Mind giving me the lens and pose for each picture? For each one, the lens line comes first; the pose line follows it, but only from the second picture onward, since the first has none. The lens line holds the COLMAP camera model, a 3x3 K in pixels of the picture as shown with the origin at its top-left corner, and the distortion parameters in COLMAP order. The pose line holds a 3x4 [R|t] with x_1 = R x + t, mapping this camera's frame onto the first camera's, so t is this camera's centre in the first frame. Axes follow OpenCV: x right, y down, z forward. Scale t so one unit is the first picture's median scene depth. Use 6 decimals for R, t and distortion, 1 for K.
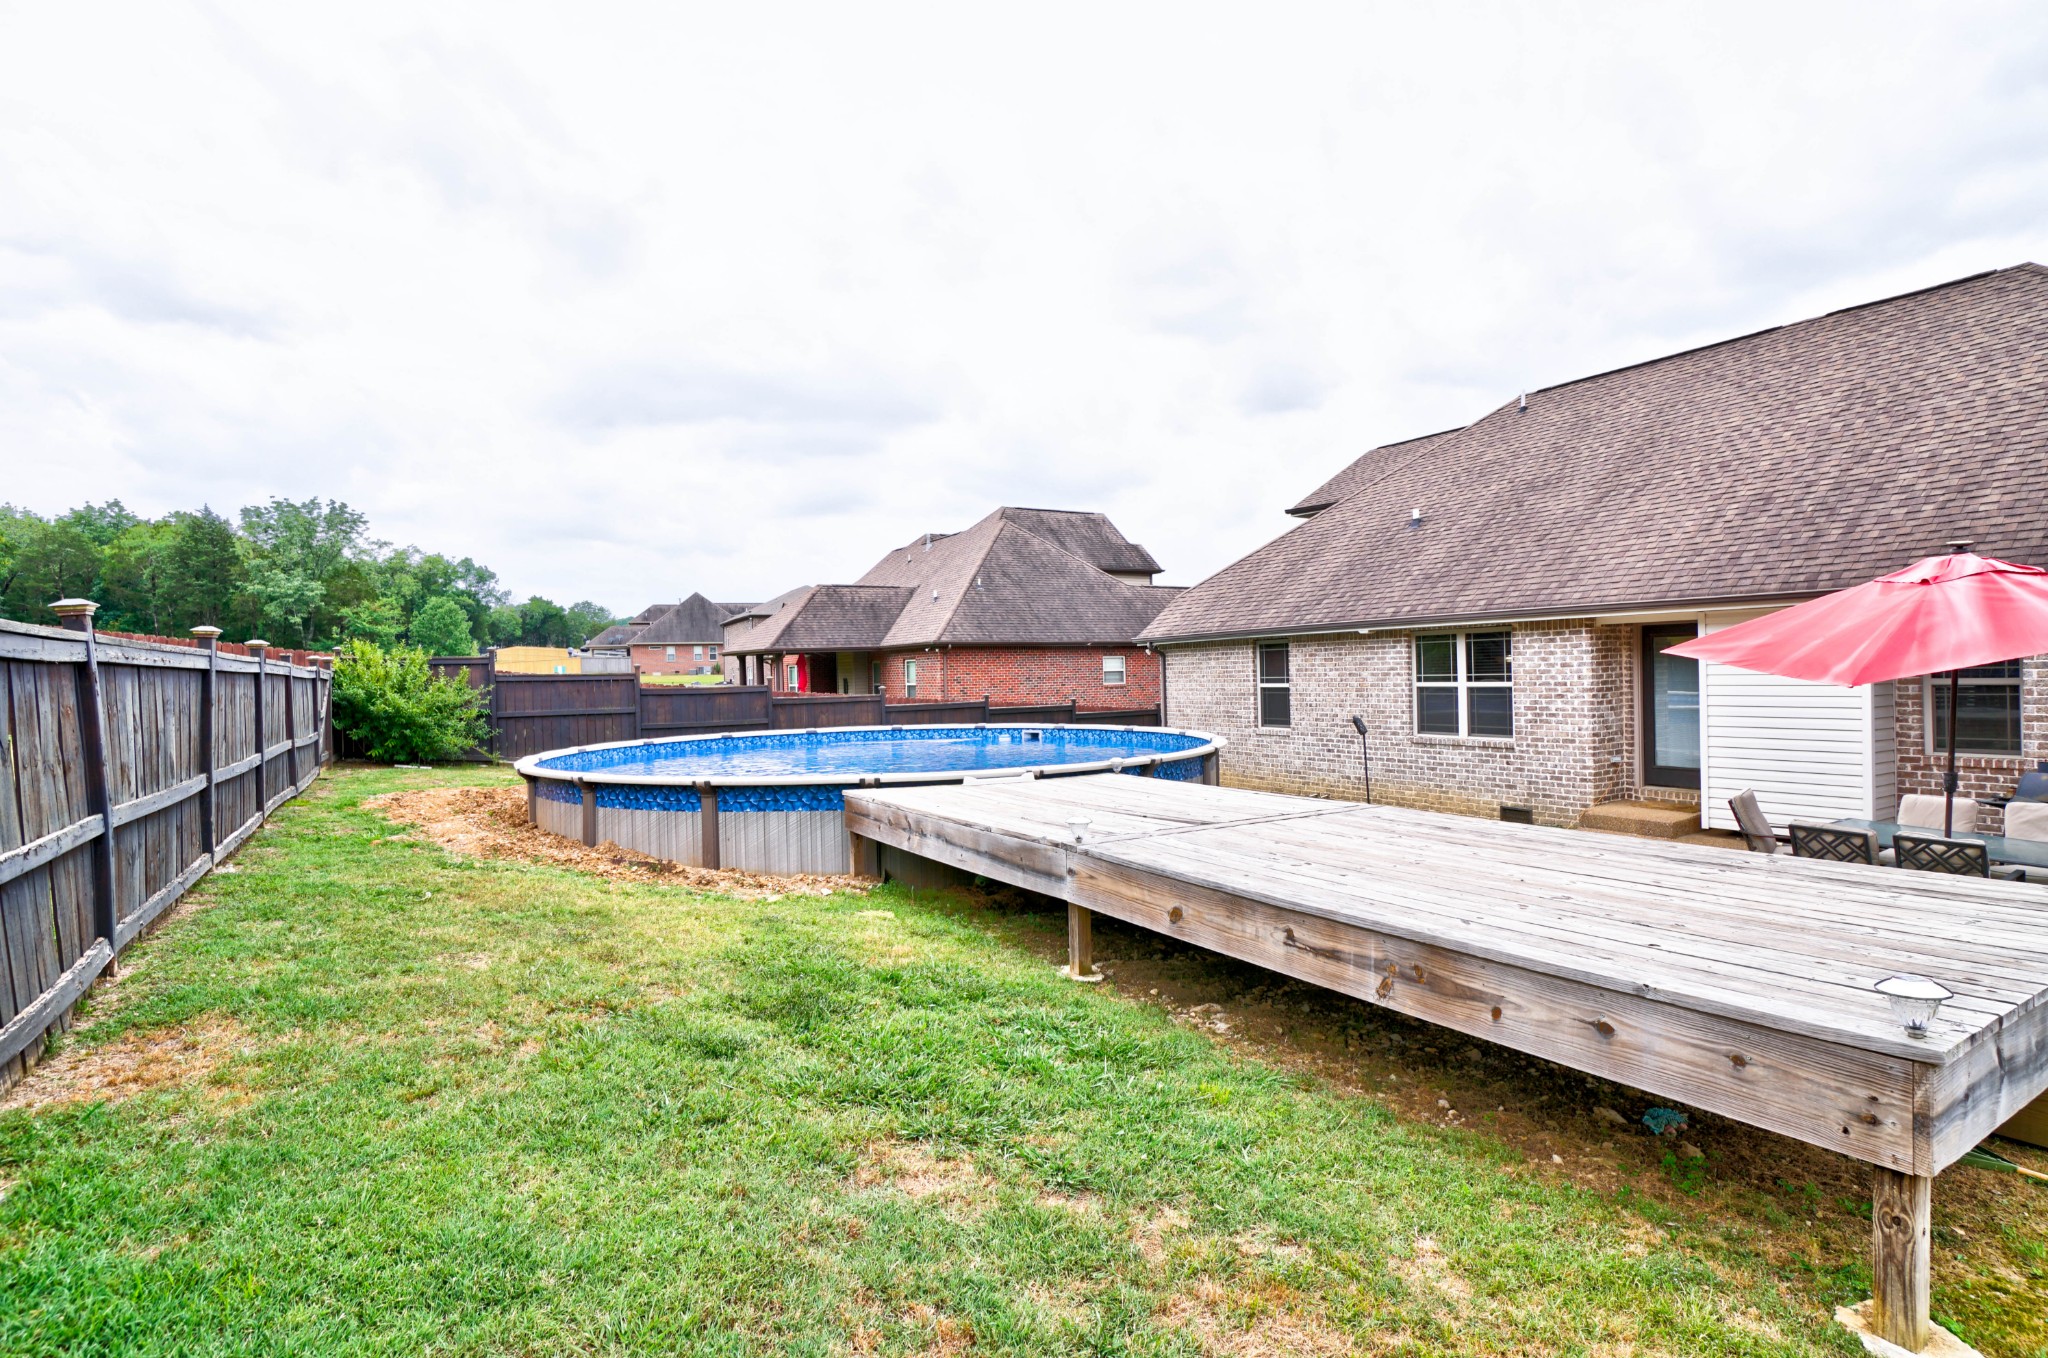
lens RADIAL K [[974.9, 0, 1026.9], [0, 974.9, 680.8], [0, 0, 1]] dist [-0.011692, -0.000087]
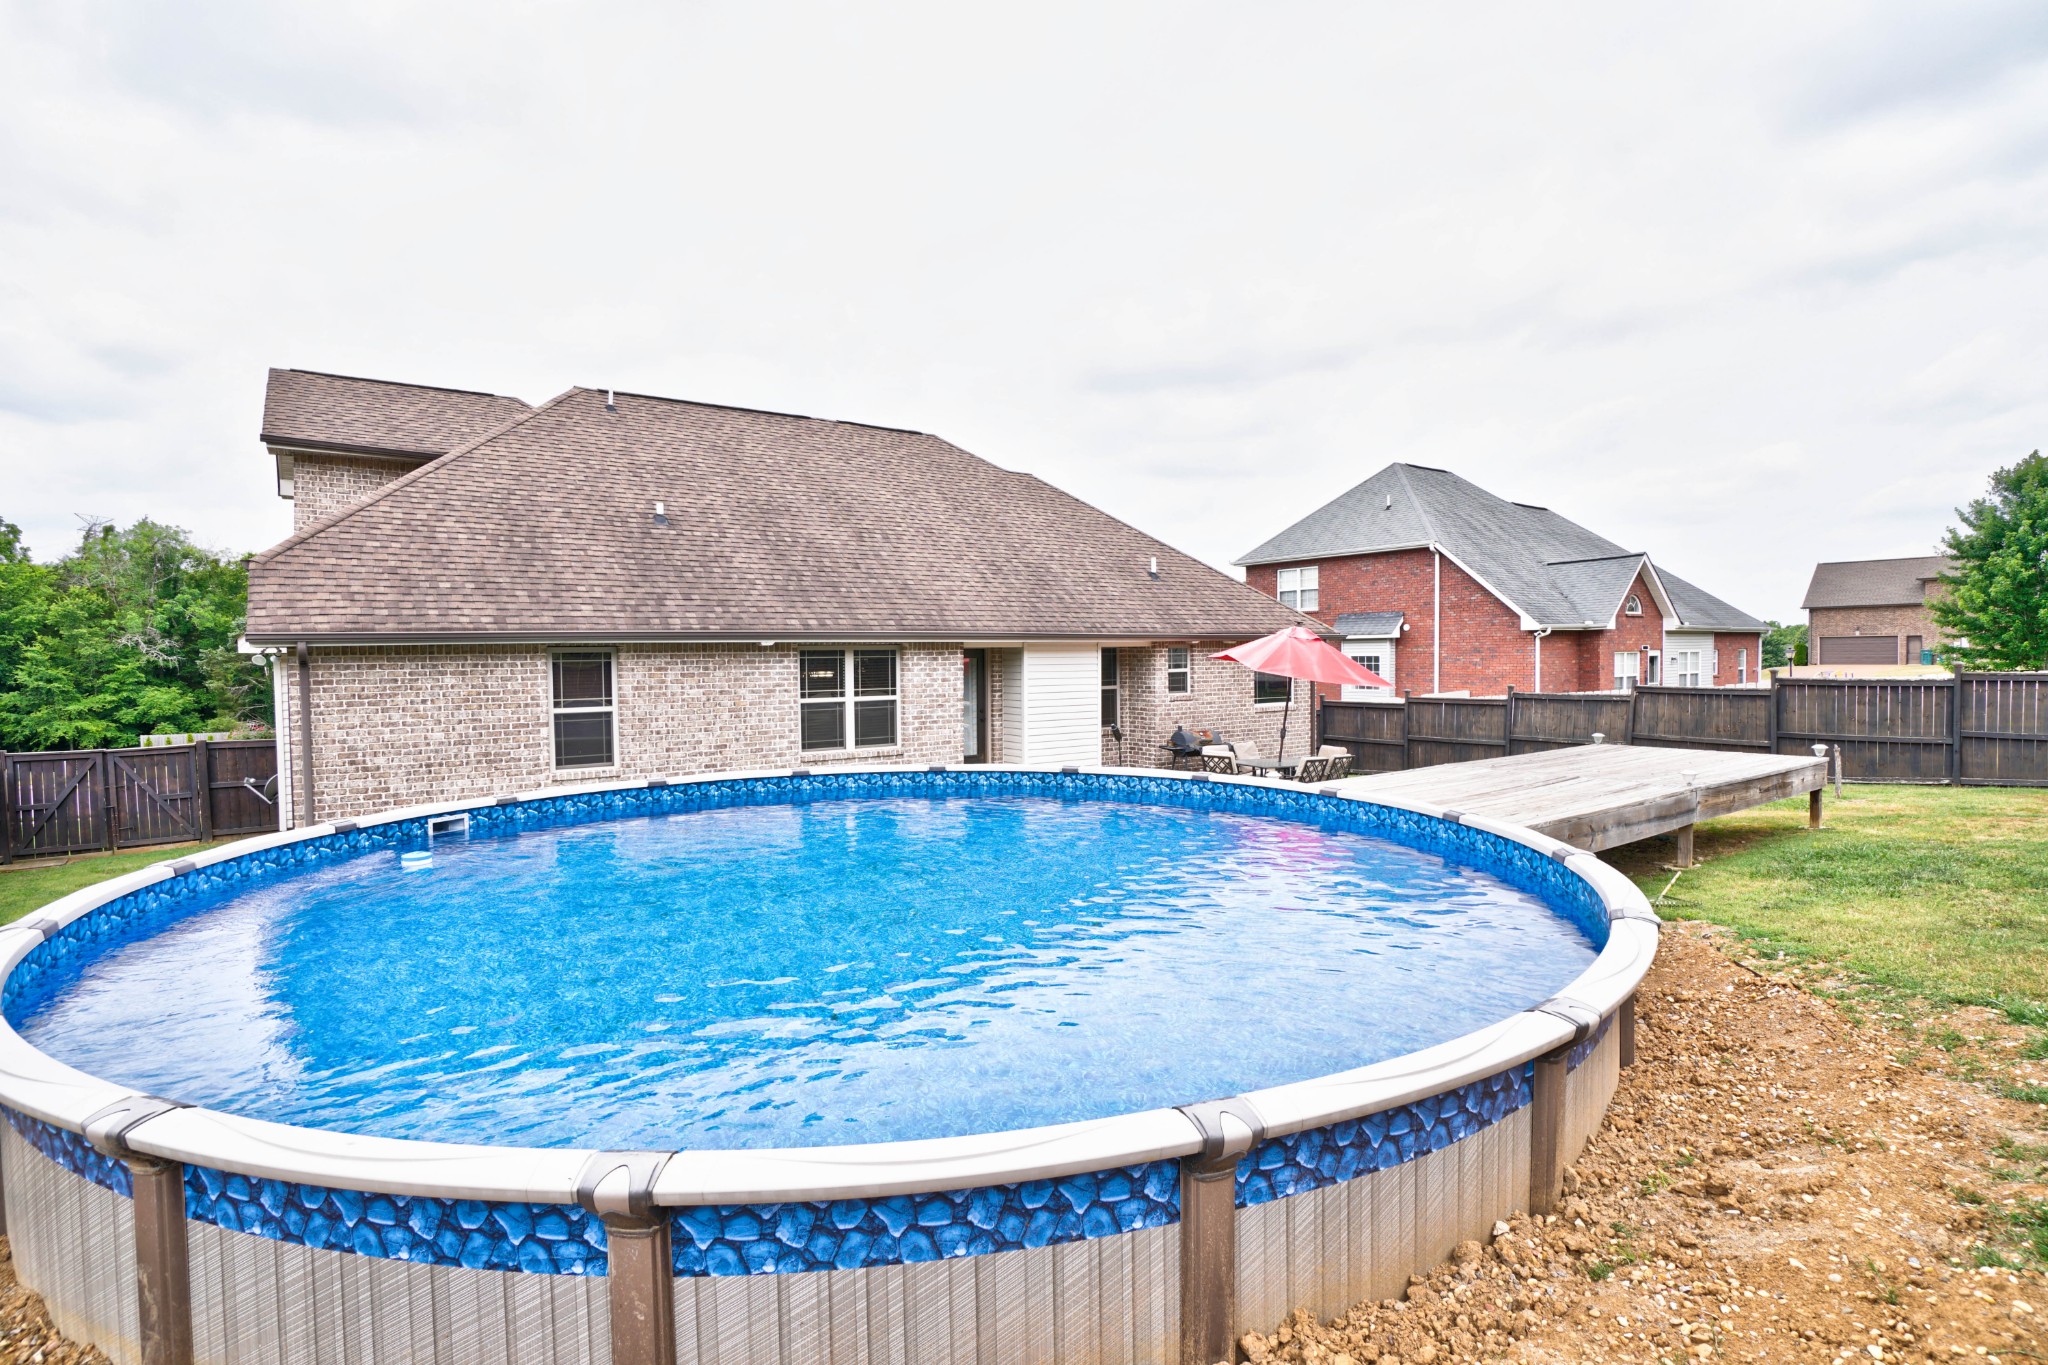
lens RADIAL K [[974.9, 0, 1027.1], [0, 974.9, 695.5], [0, 0, 1]] dist [-0.011692, -0.000087]
pose [[-0.065050, -0.020967, 0.997662, -0.599441], [0.020103, 0.999549, 0.022318, -0.019552], [-0.997680, 0.021508, -0.064599, 0.878527]]
